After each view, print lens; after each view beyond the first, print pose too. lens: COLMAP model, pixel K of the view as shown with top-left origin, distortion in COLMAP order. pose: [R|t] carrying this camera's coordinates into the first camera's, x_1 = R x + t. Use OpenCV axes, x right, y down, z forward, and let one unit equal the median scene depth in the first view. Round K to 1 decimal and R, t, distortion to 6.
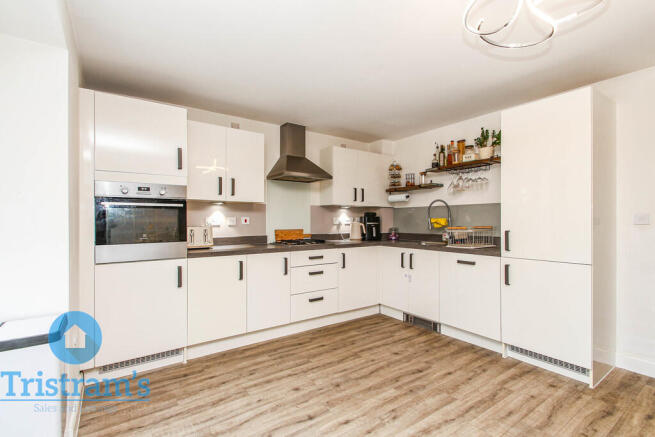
lens RADIAL K [[310.9, 0, 322.3], [0, 310.9, 222.4], [0, 0, 1]] dist [0.015663, -0.000100]
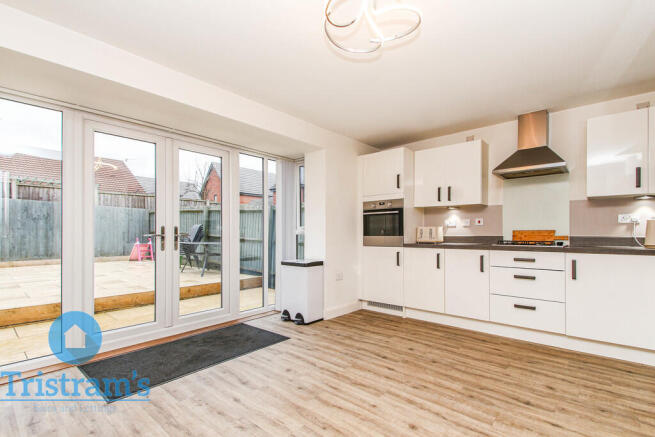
lens RADIAL K [[302.0, 0, 325.9], [0, 302.0, 232.4], [0, 0, 1]] dist [0.031970, -0.015469]
pose [[0.226152, -0.001573, -0.974091, 0.710207], [-0.007791, 0.999964, -0.003424, 0.042109], [0.974061, 0.008363, 0.226131, 0.251618]]
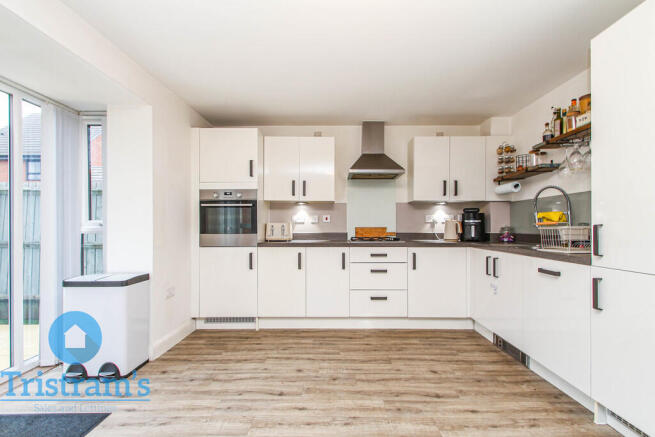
lens RADIAL K [[303.8, 0, 326.4], [0, 303.8, 228.1], [0, 0, 1]] dist [0.028272, -0.015674]
pose [[0.809125, 0.005214, -0.587613, 0.409692], [-0.005010, 0.999986, 0.001974, 0.028228], [0.587615, 0.001347, 0.809139, 0.137081]]
